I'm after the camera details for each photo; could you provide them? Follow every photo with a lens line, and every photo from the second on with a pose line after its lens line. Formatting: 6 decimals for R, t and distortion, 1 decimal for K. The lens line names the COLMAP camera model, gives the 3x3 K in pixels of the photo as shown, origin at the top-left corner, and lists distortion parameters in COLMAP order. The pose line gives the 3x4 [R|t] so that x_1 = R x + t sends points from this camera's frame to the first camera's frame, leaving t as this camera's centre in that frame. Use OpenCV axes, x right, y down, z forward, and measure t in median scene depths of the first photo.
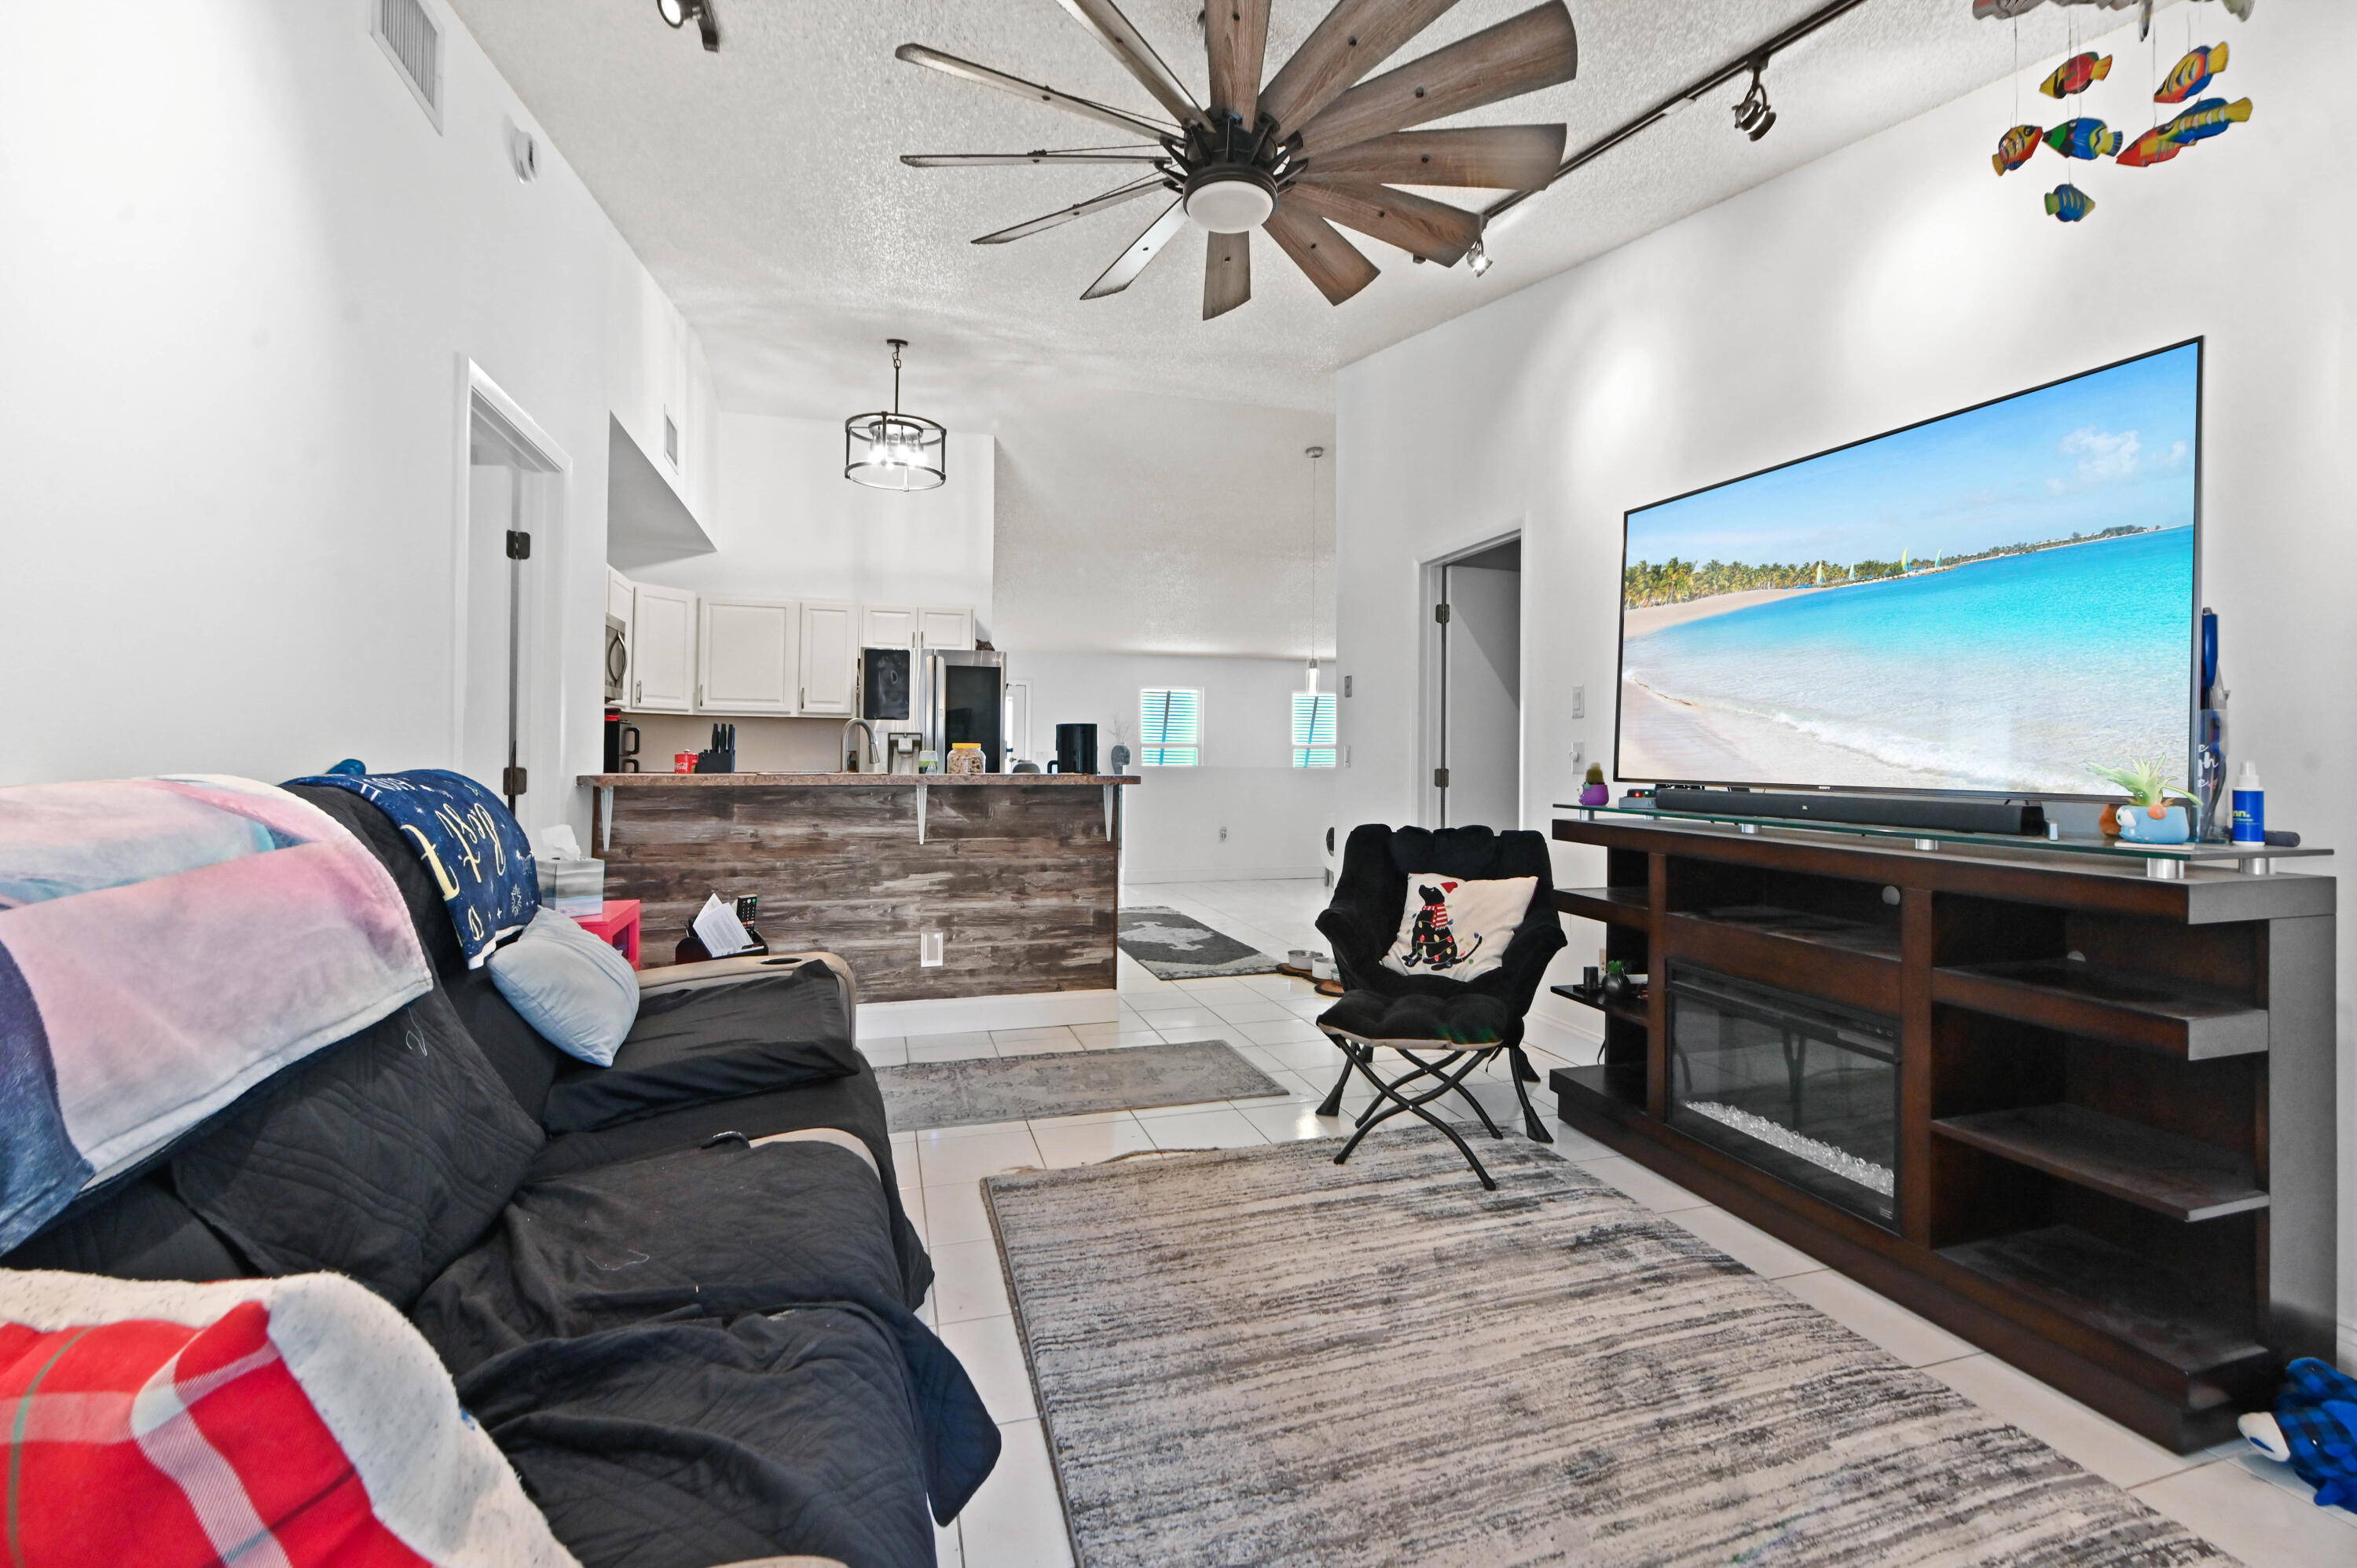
lens RADIAL K [[1006.5, 0, 1178.1], [0, 1006.5, 738.6], [0, 0, 1]] dist [-0.006591, -0.000263]
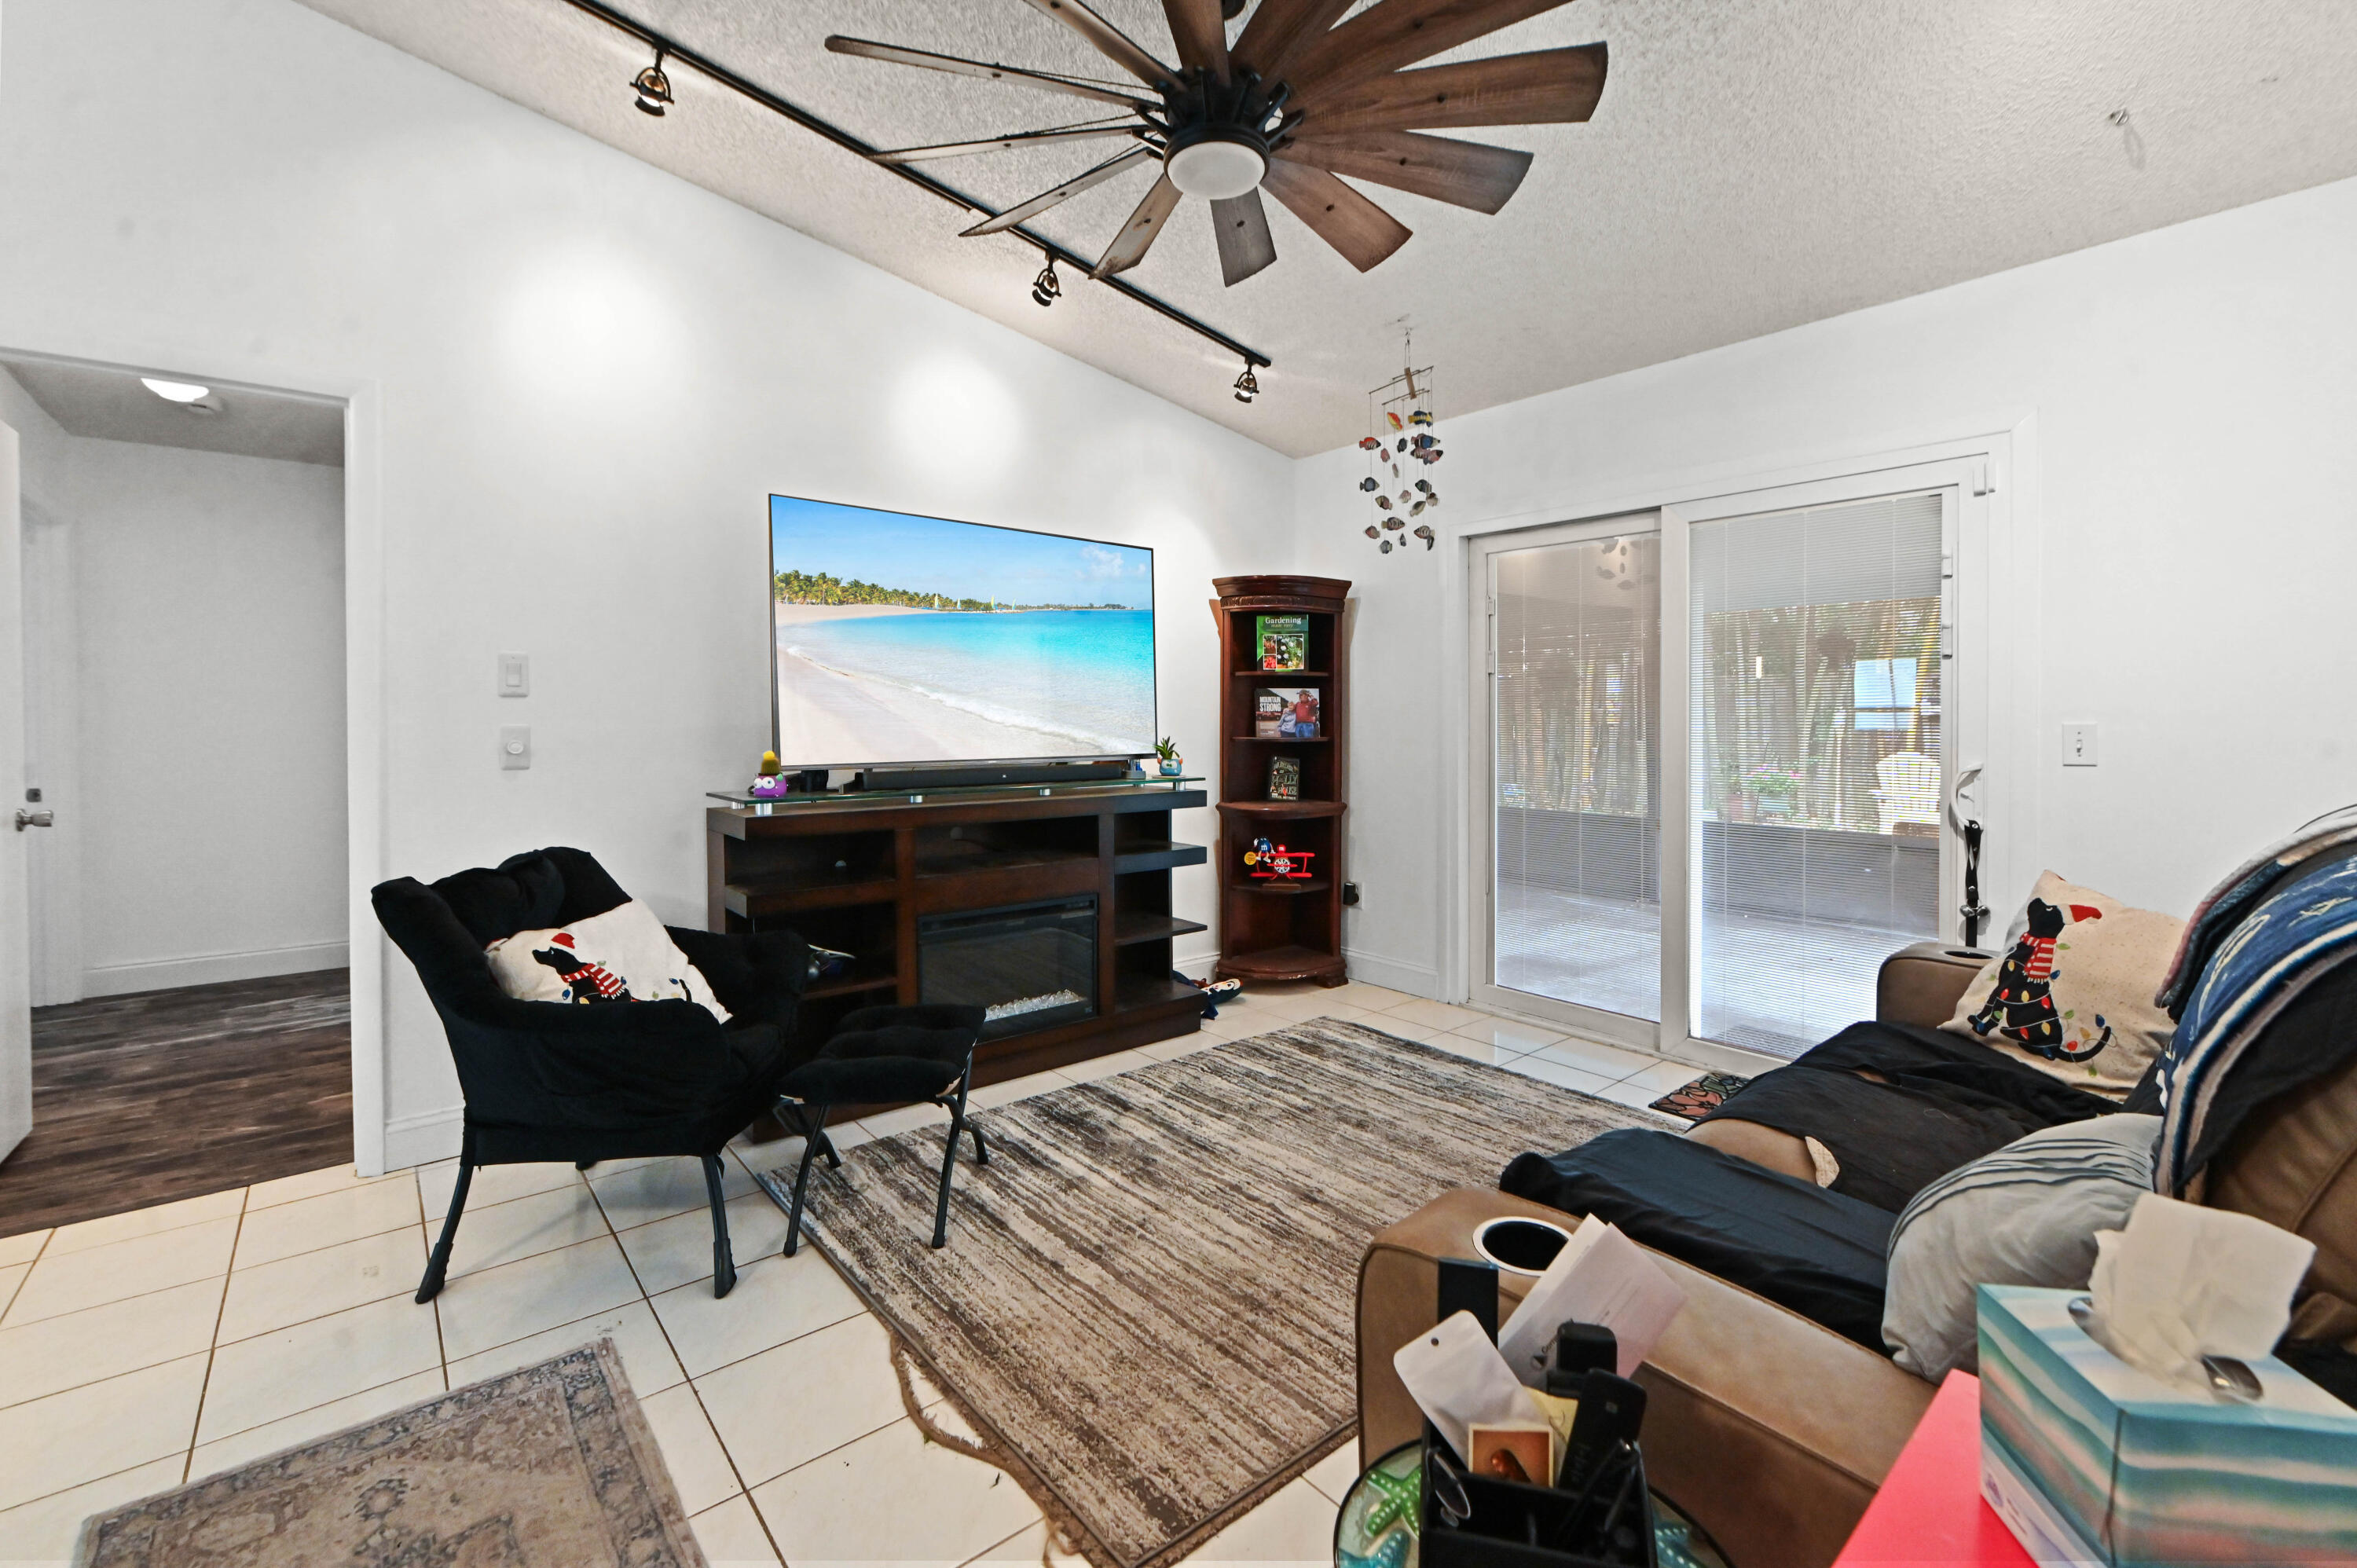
lens RADIAL K [[1006.5, 0, 1178.1], [0, 1006.5, 738.6], [0, 0, 1]] dist [-0.006591, -0.000263]
pose [[-0.377575, -0.019024, 0.925783, -0.815707], [-0.009129, 0.999817, 0.016822, 0.014766], [-0.925934, -0.002100, -0.377680, 1.452183]]
